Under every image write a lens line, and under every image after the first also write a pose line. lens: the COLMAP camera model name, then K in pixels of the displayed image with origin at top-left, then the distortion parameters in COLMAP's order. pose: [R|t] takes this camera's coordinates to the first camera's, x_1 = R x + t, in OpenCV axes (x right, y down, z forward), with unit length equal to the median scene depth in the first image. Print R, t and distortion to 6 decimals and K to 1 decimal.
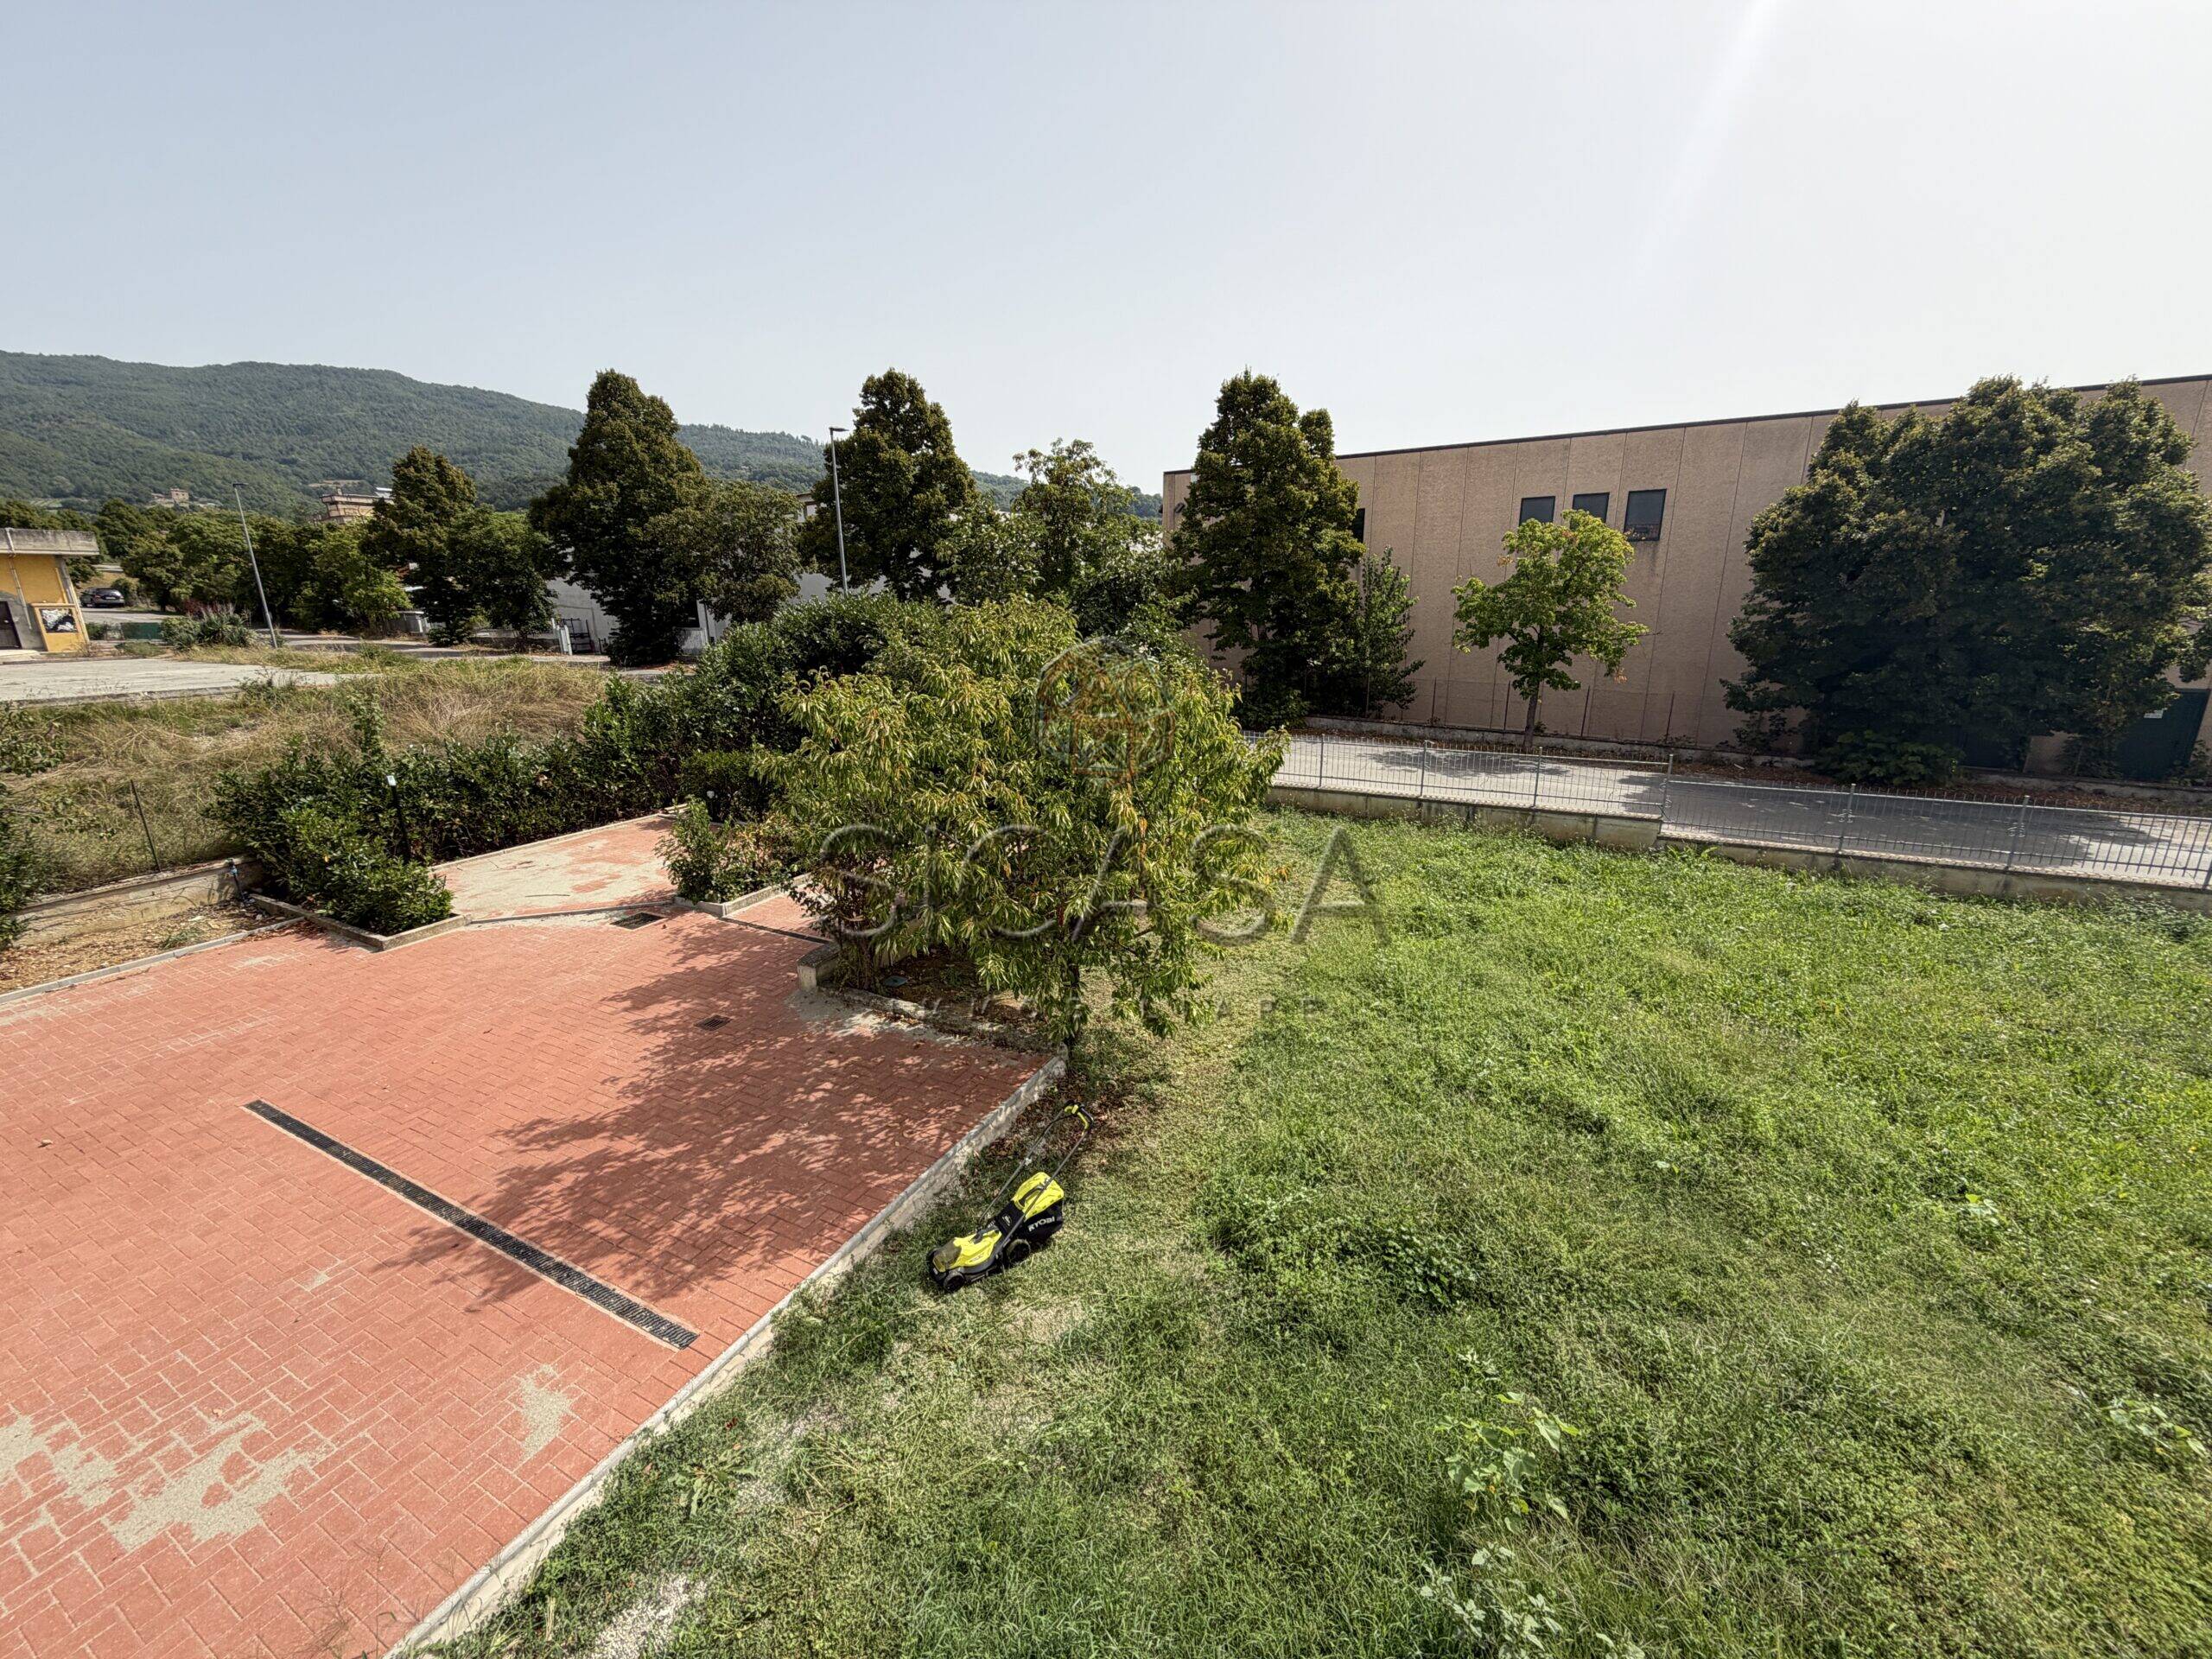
lens RADIAL K [[884.0, 0, 1101.9], [0, 884.0, 833.5], [0, 0, 1]] dist [-0.000431, 0.000185]
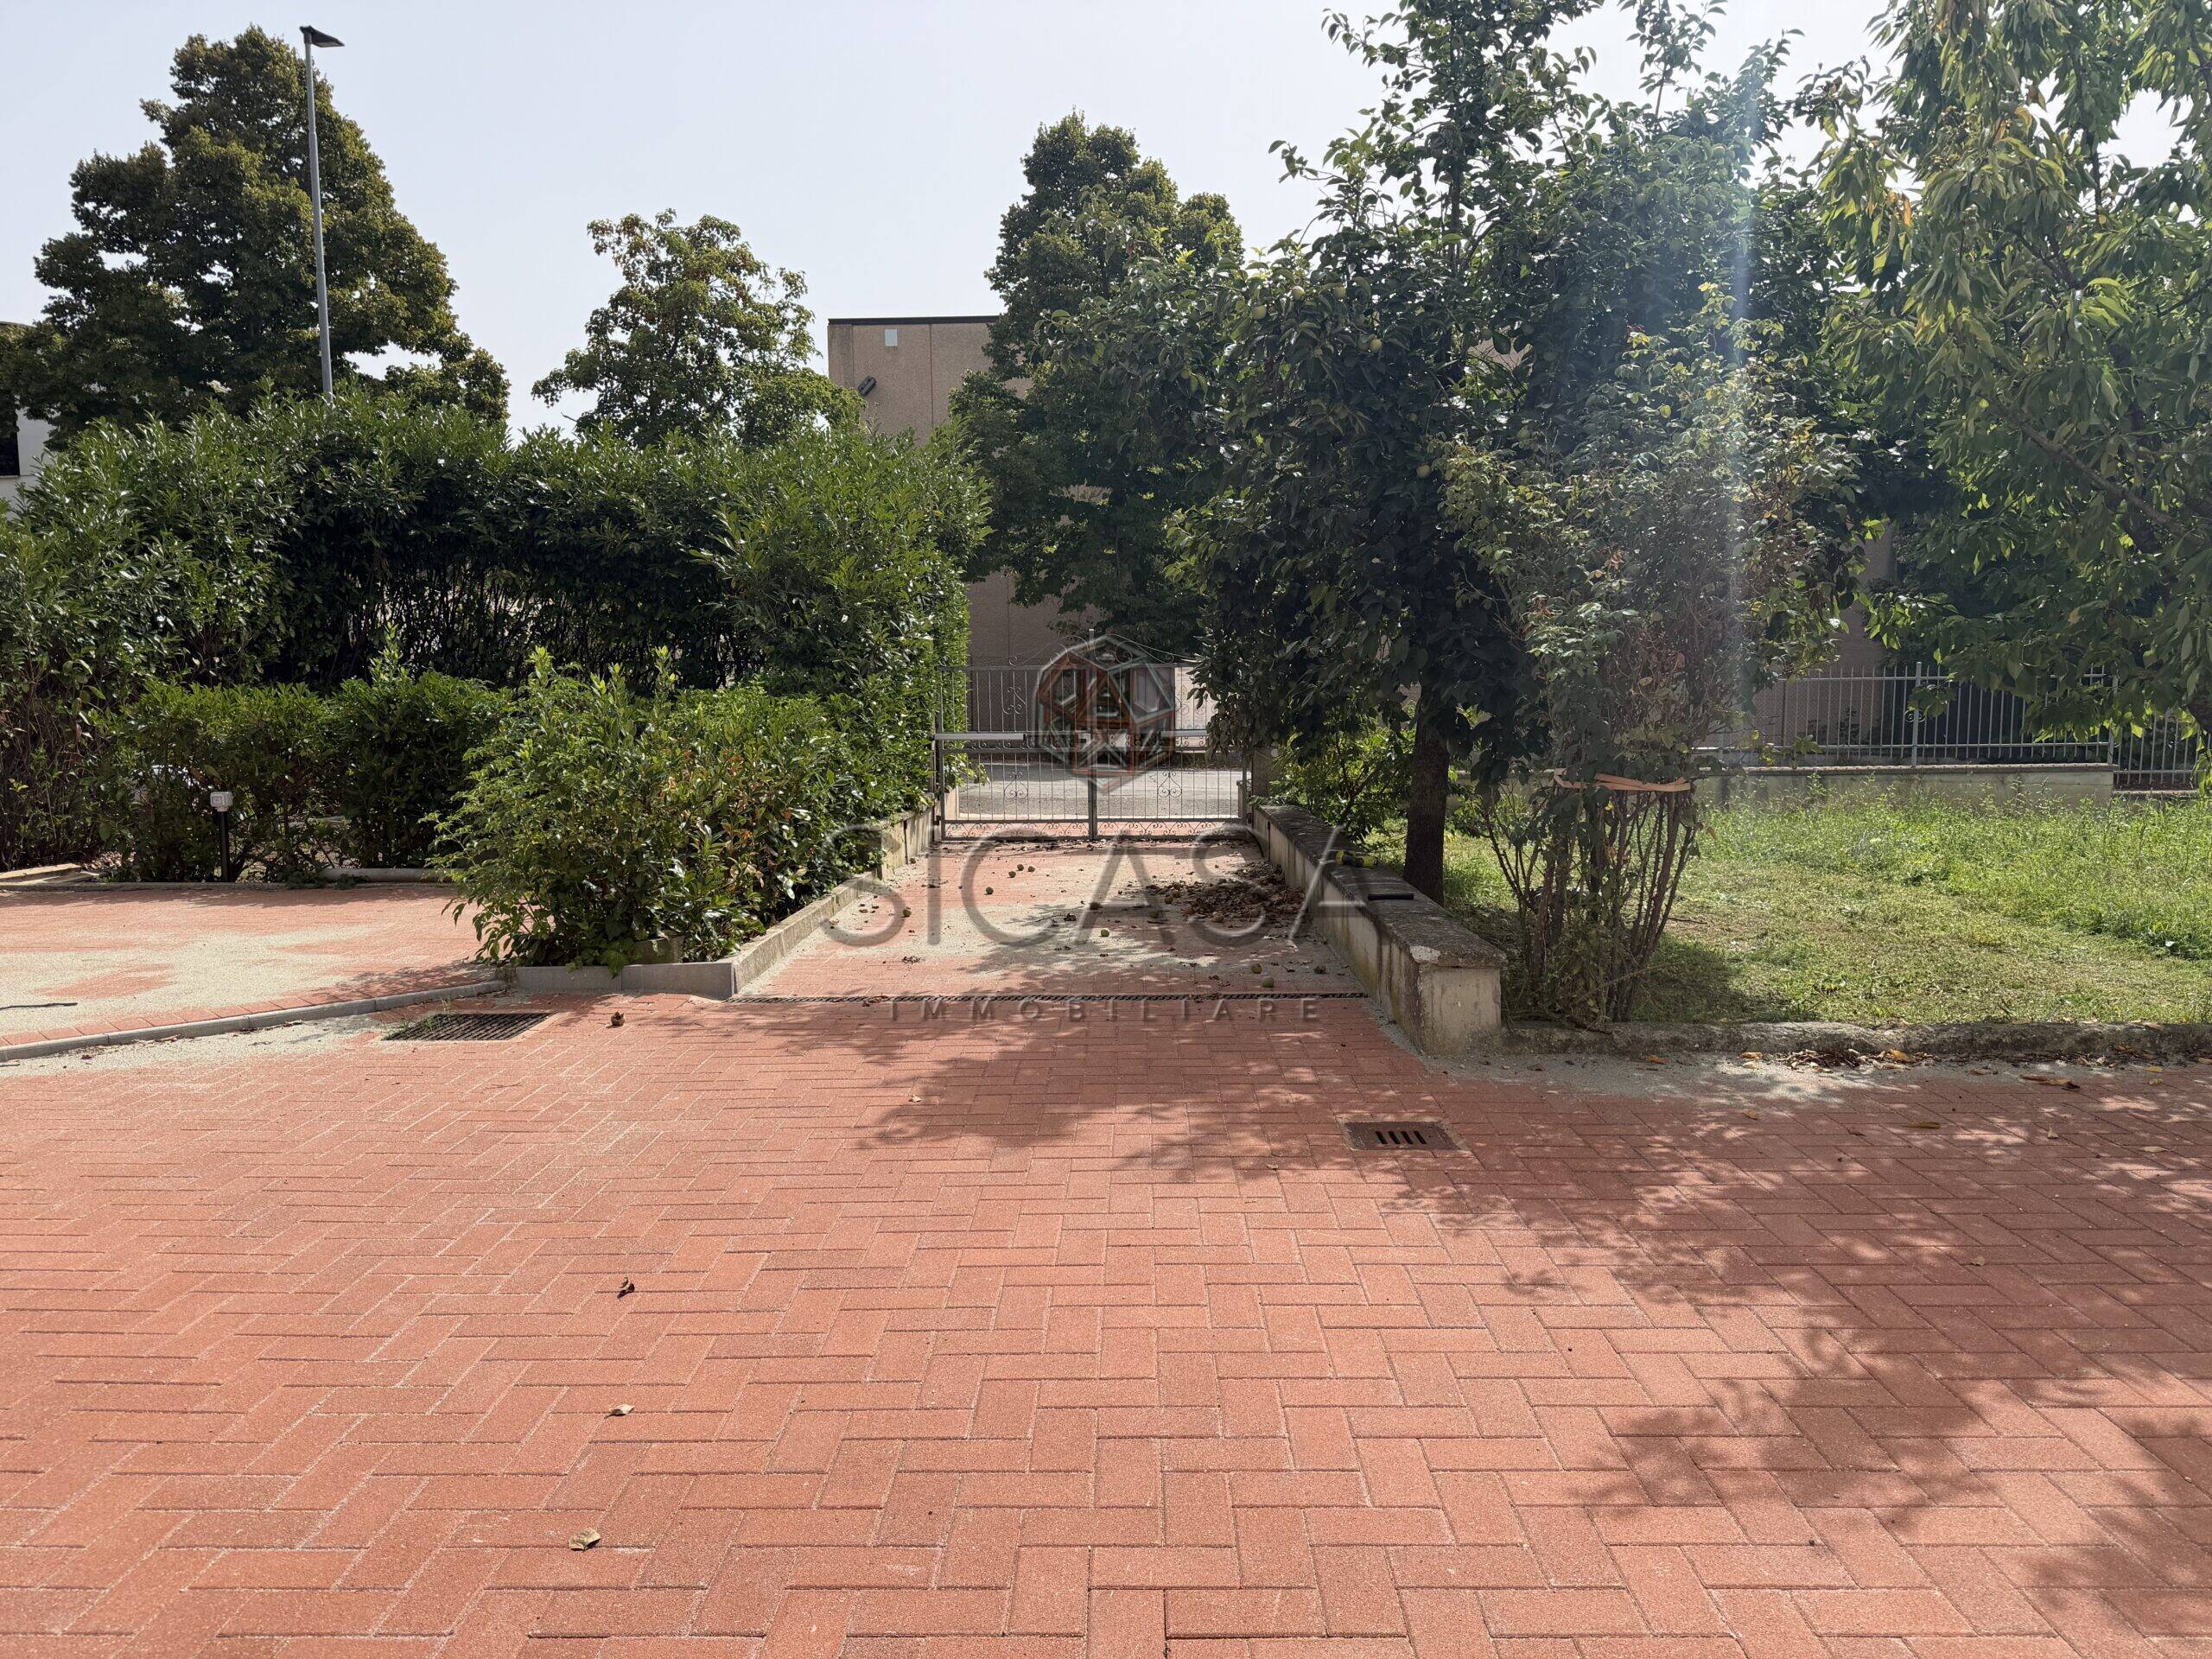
lens RADIAL K [[1569.4, 0, 1121.3], [0, 1569.4, 839.1], [0, 0, 1]] dist [0.016036, -0.019182]
pose [[0.893813, -0.039050, 0.446737, -0.629332], [0.115946, 0.982451, -0.146102, 0.156386], [-0.433192, 0.182385, 0.882655, 0.484543]]
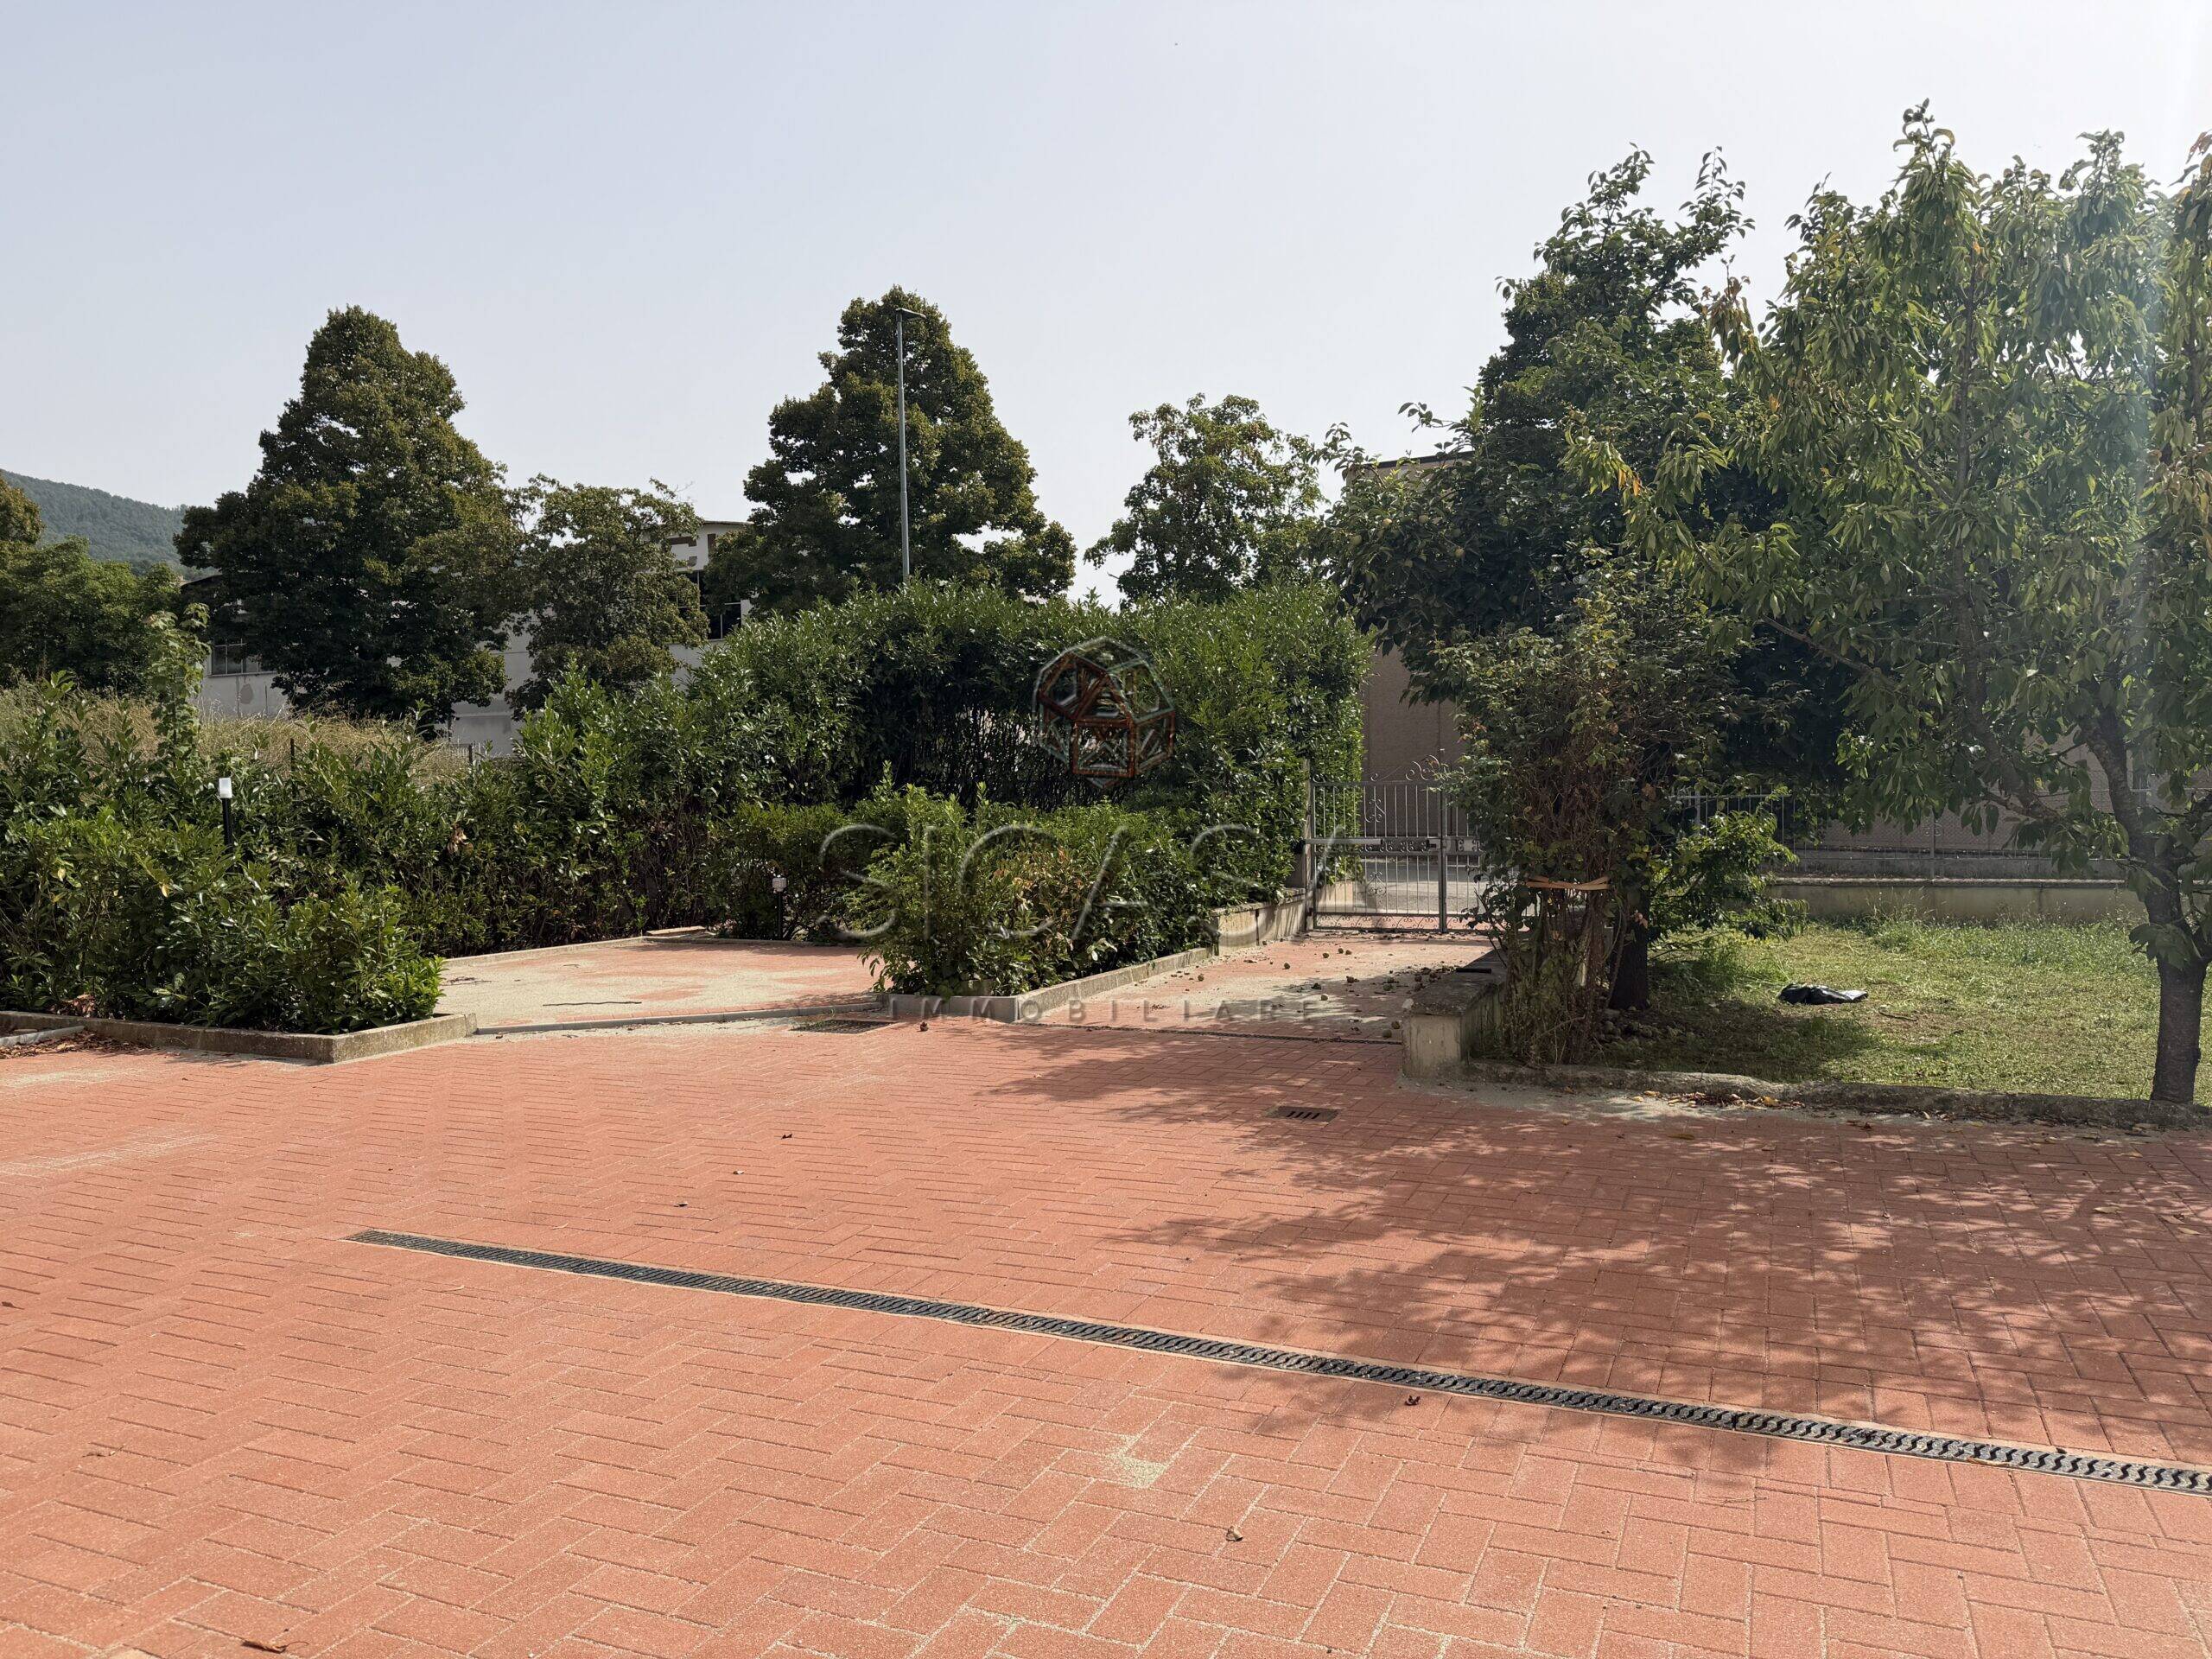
lens RADIAL K [[1544.5, 0, 1107.3], [0, 1544.5, 842.9], [0, 0, 1]] dist [0.169670, -0.330350]
pose [[0.997662, -0.004227, 0.068206, -0.495288], [0.020172, 0.971829, -0.234824, 0.223224], [-0.065292, 0.235651, 0.969642, 0.202730]]
